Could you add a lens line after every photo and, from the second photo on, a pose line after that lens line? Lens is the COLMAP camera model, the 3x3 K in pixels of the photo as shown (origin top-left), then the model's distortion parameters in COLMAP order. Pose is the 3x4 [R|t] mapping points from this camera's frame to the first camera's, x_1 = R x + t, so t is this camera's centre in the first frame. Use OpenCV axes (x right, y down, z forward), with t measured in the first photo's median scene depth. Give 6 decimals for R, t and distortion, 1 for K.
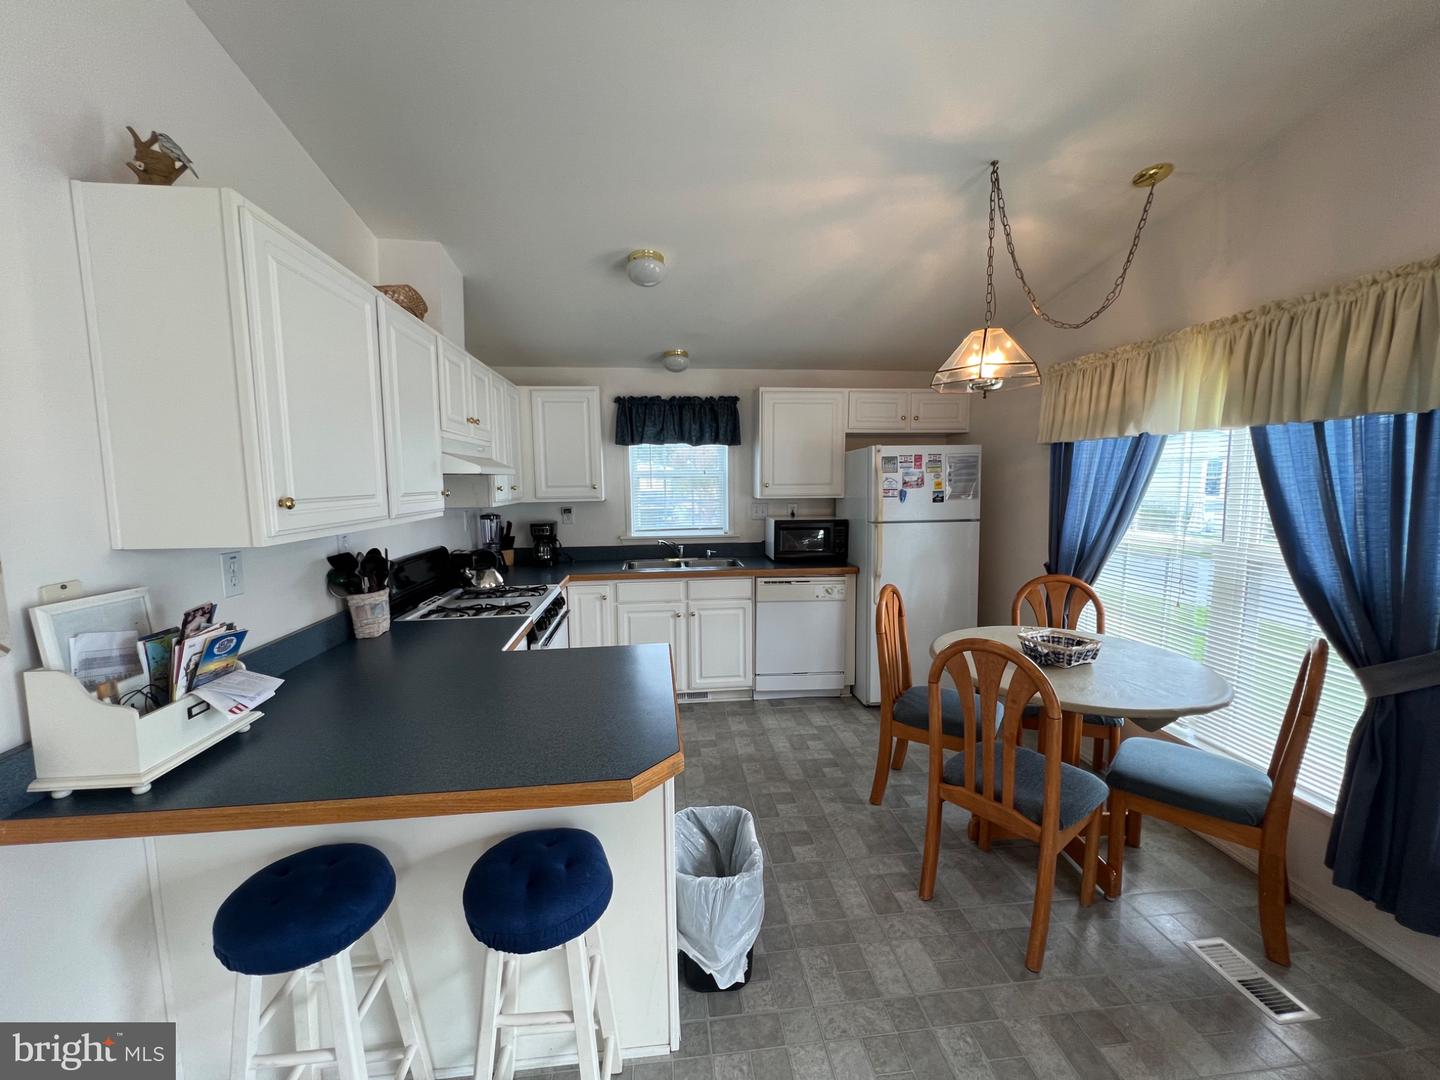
lens RADIAL K [[577.3, 0, 716.1], [0, 577.3, 540.1], [0, 0, 1]] dist [-0.002224, 0.000168]
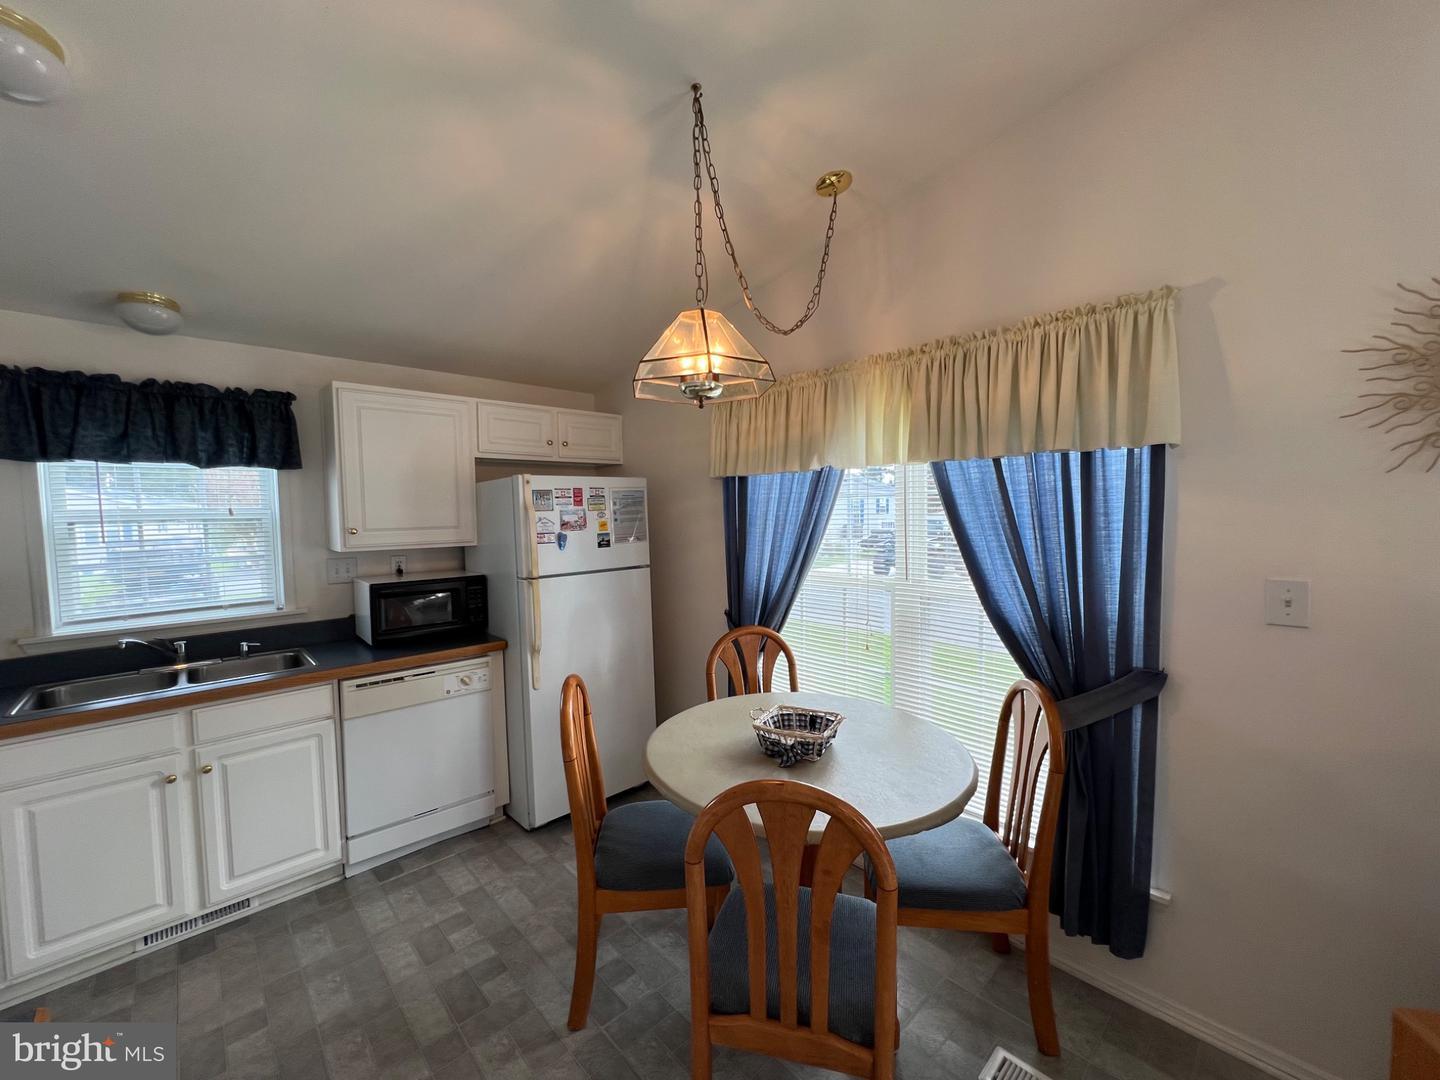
lens RADIAL K [[577.3, 0, 716.1], [0, 577.3, 540.1], [0, 0, 1]] dist [-0.002224, 0.000168]
pose [[0.798384, -0.036647, 0.601033, 0.026747], [0.075349, 0.996381, -0.039337, -0.032678], [-0.597416, 0.076693, 0.798256, 0.268506]]
